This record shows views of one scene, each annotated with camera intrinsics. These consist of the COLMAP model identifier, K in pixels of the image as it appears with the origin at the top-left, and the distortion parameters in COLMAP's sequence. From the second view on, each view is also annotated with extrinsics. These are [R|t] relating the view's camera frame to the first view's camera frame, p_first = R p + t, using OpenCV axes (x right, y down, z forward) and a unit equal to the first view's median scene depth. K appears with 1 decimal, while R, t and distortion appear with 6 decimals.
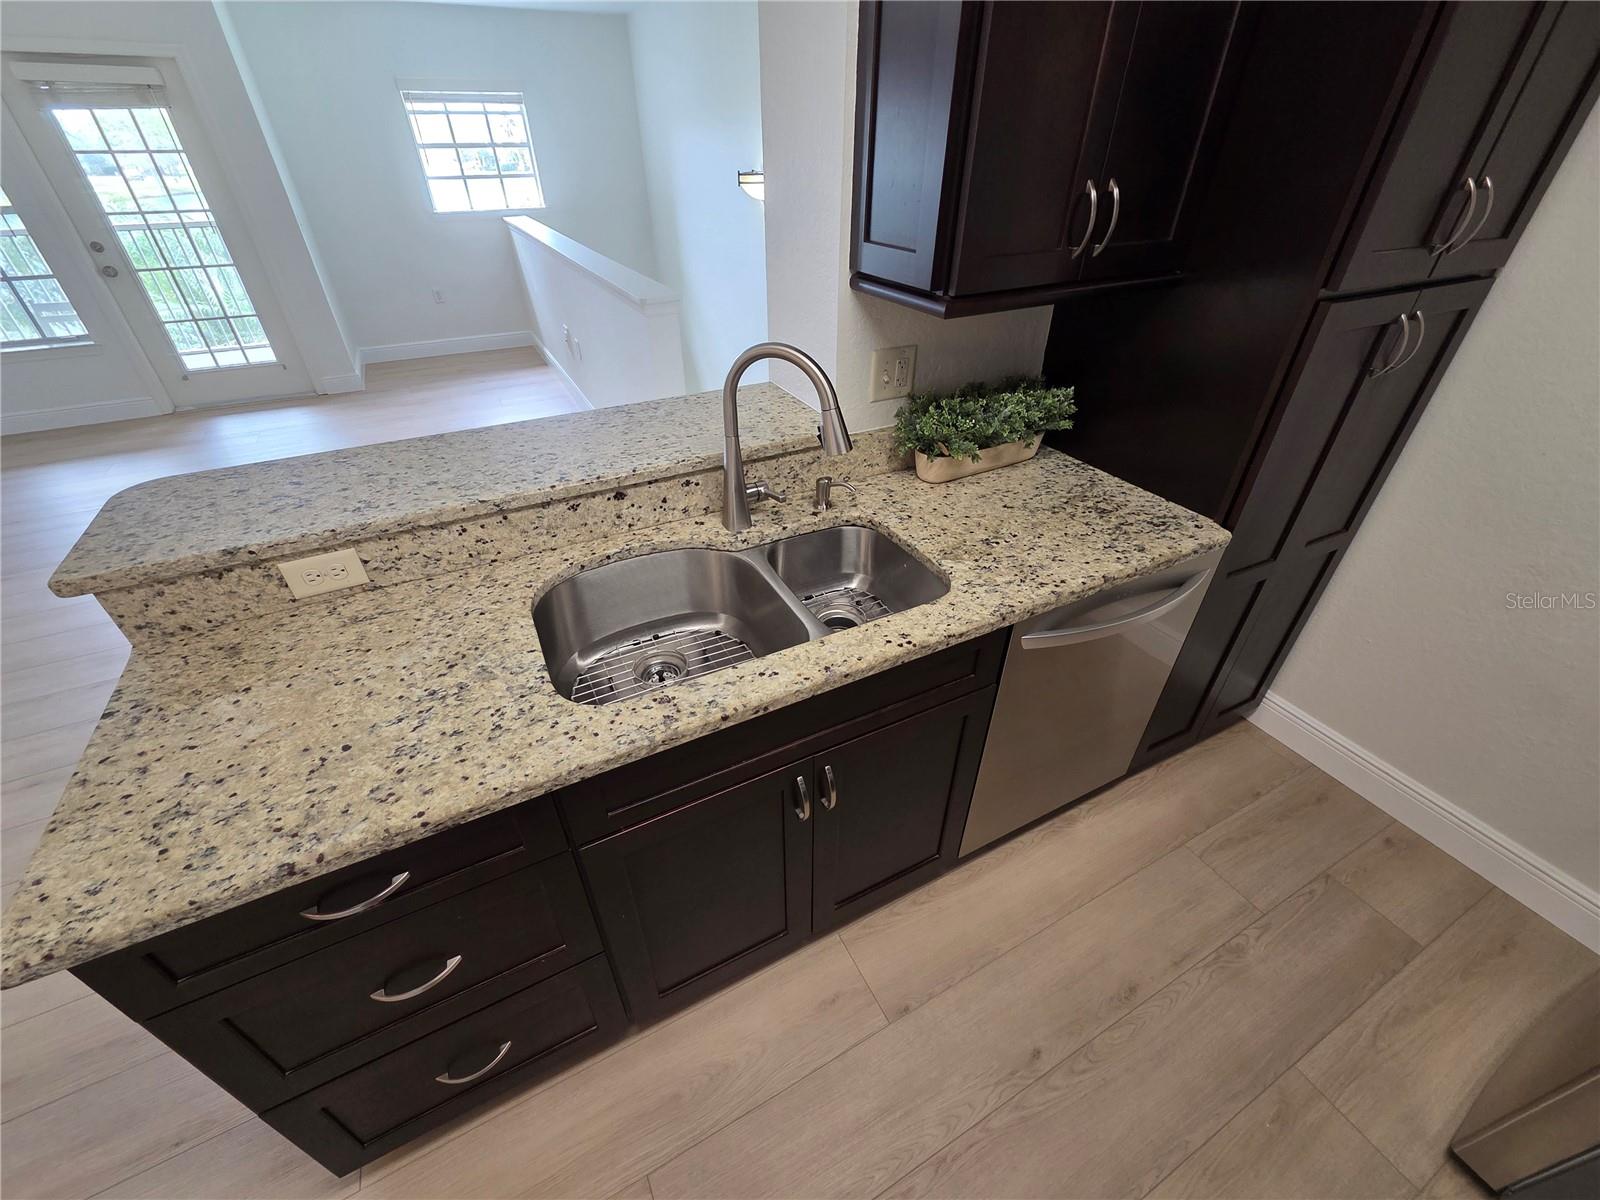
lens RADIAL K [[649.0, 0, 794.5], [0, 649.0, 604.8], [0, 0, 1]] dist [0.001820, -0.000060]
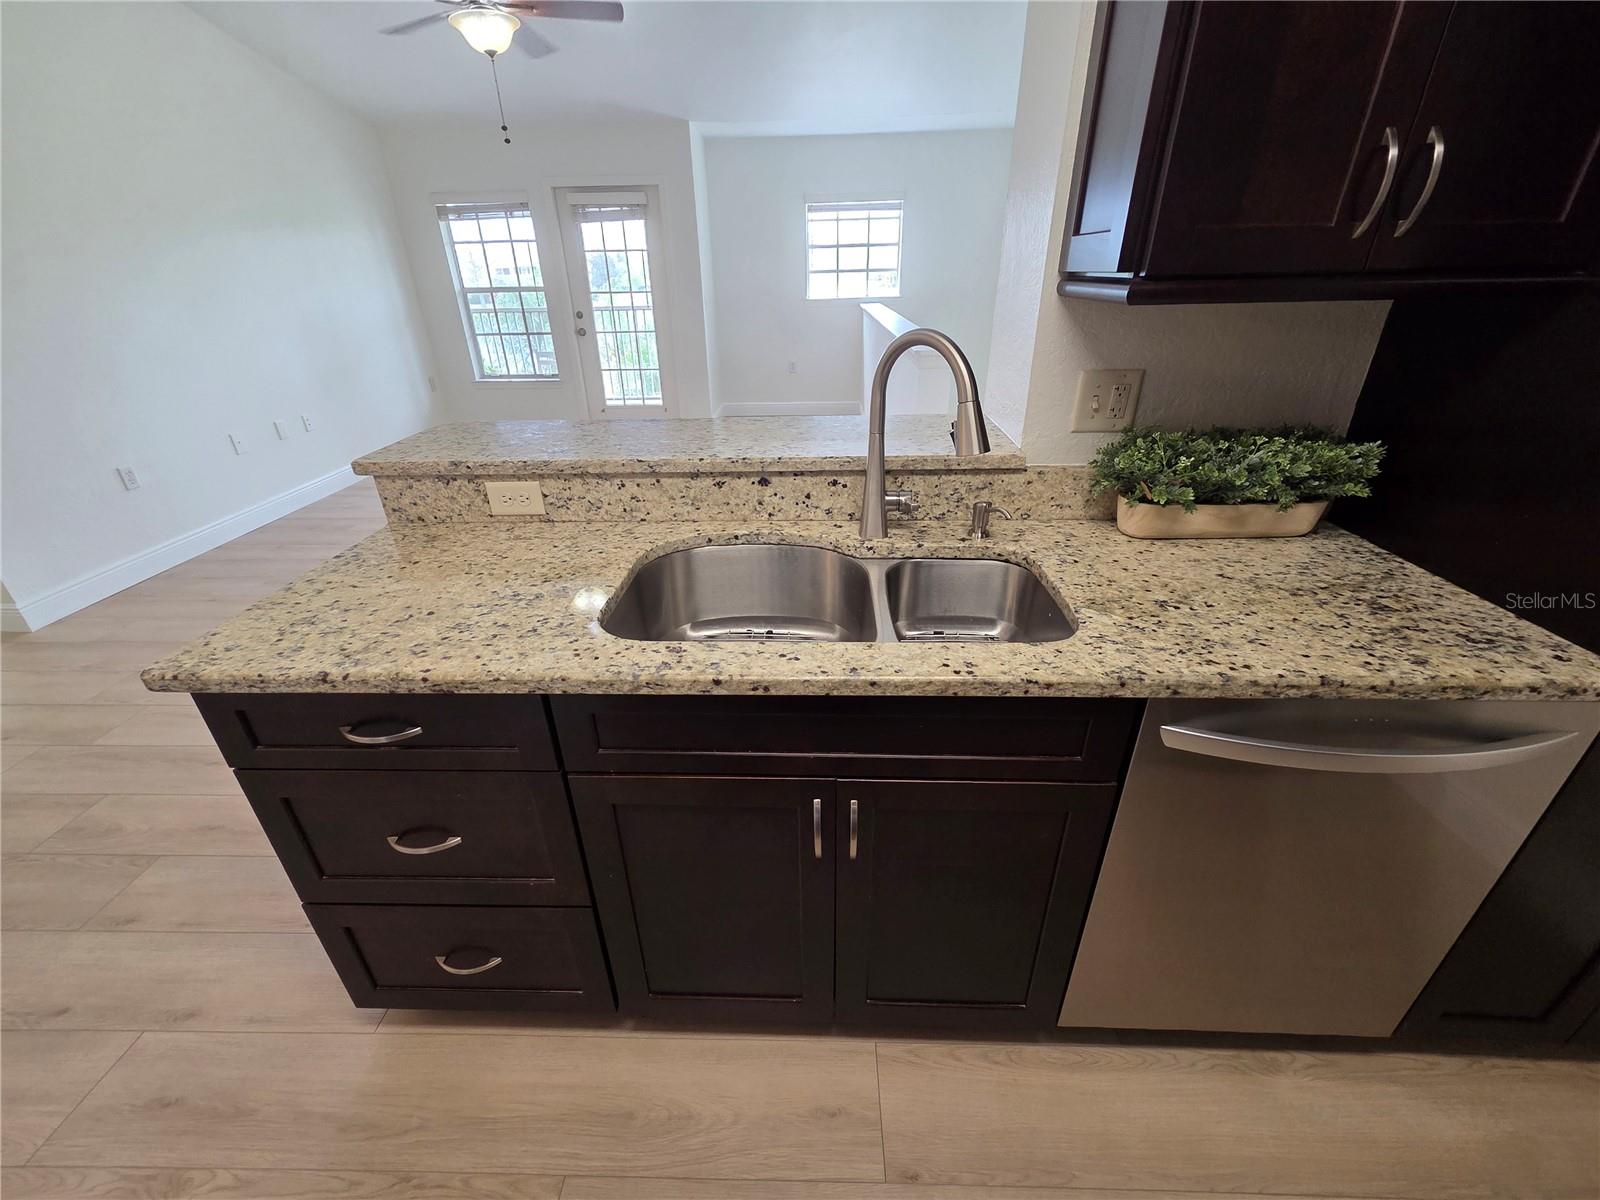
lens RADIAL K [[650.6, 0, 793.7], [0, 650.6, 605.0], [0, 0, 1]] dist [0.002003, -0.000710]
pose [[0.872306, 0.214070, -0.439610, 0.256898], [-0.271123, 0.959958, -0.070526, 0.074951], [0.406909, 0.180709, 0.895416, 0.147086]]
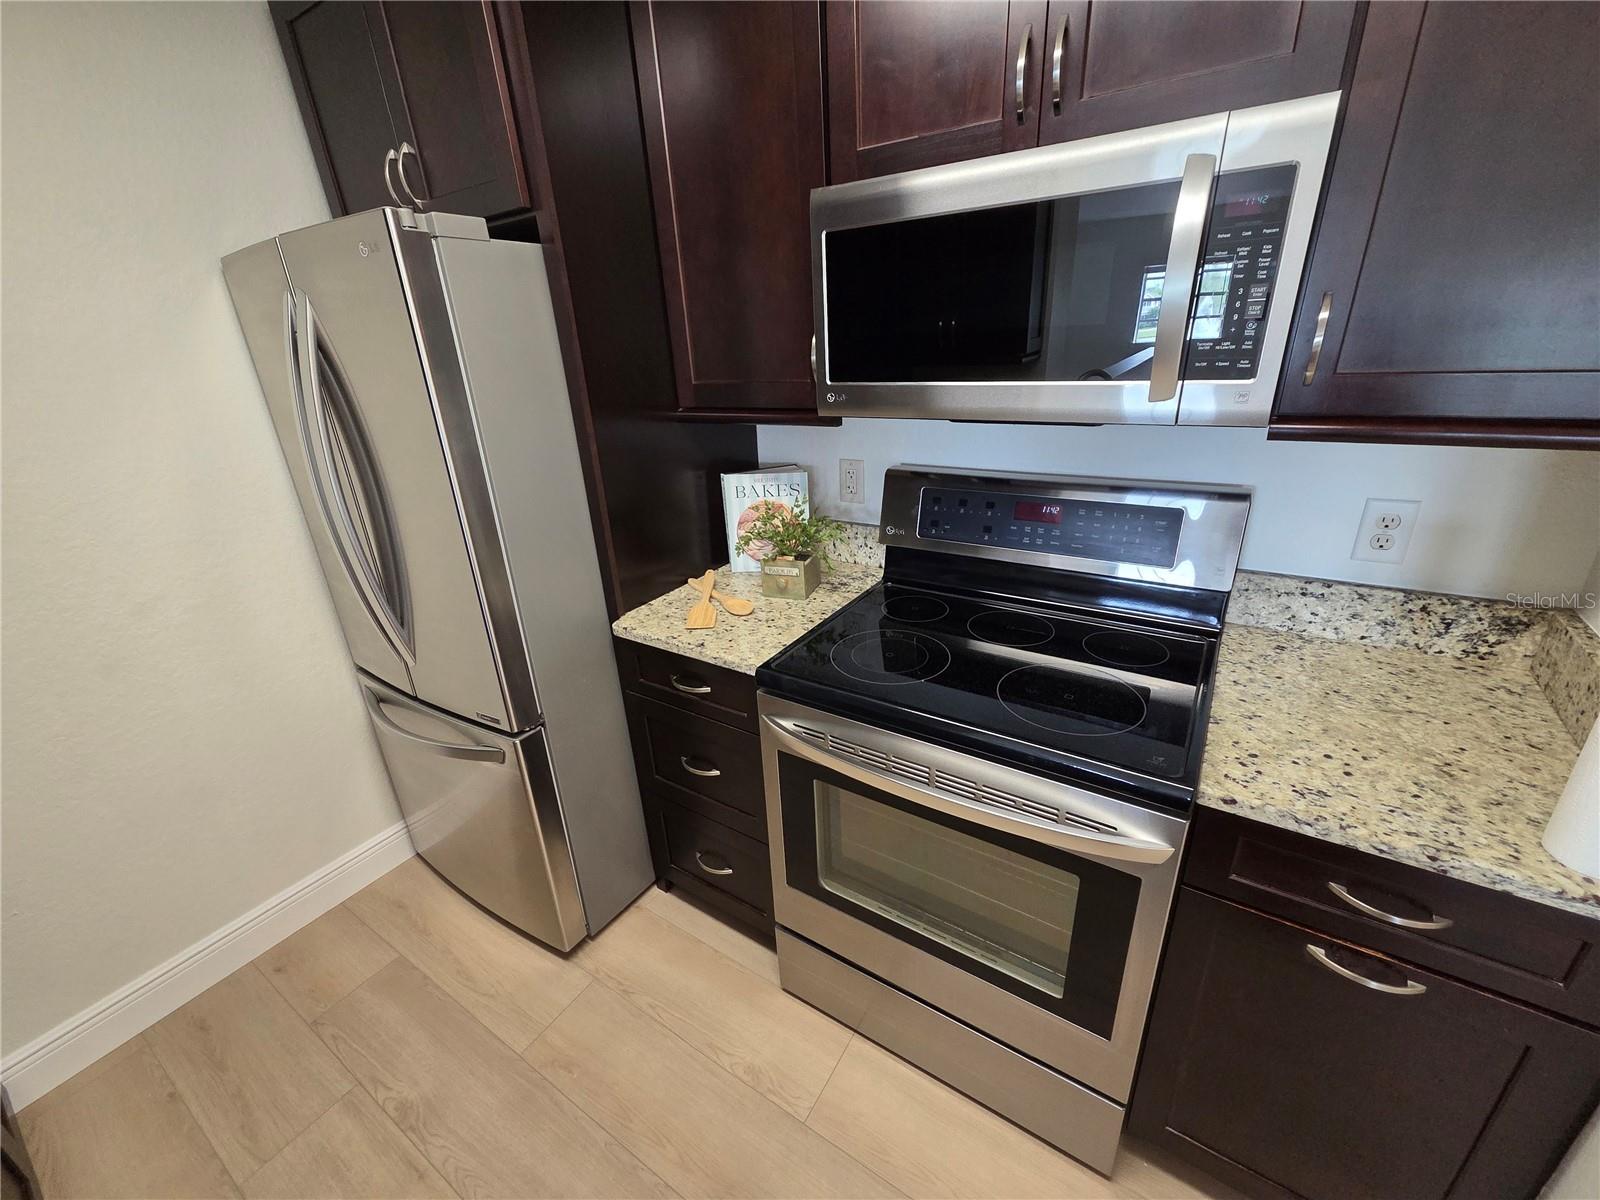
lens RADIAL K [[650.6, 0, 793.7], [0, 650.6, 605.0], [0, 0, 1]] dist [0.002003, -0.000710]
pose [[-0.487013, -0.307203, 0.817584, -0.130427], [0.548238, 0.621178, 0.559976, -0.135218], [-0.679892, 0.720947, -0.134101, 0.276850]]
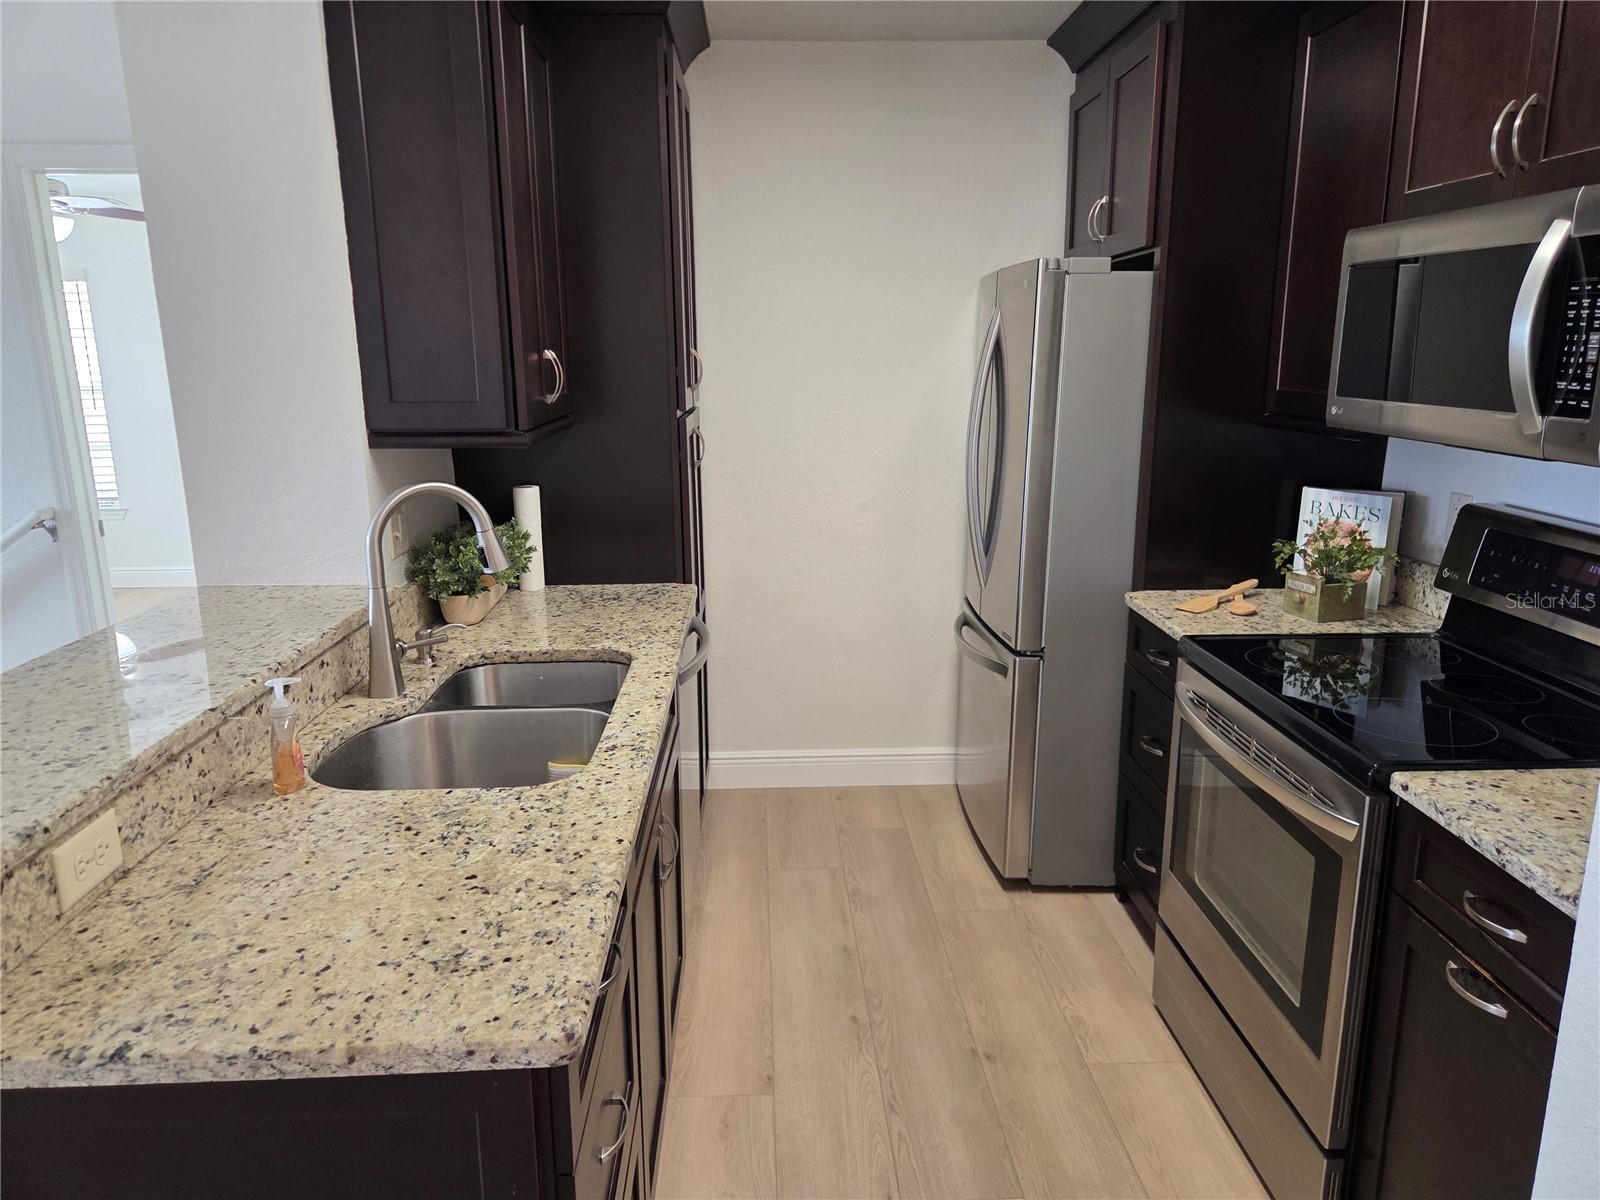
lens RADIAL K [[1072.4, 0, 794.6], [0, 1072.4, 593.3], [0, 0, 1]] dist [0.072524, -0.062820]
pose [[0.426717, -0.200736, 0.881826, -1.155389], [0.525920, 0.848316, -0.061386, 0.143104], [-0.735745, 0.489965, 0.467562, -0.138036]]
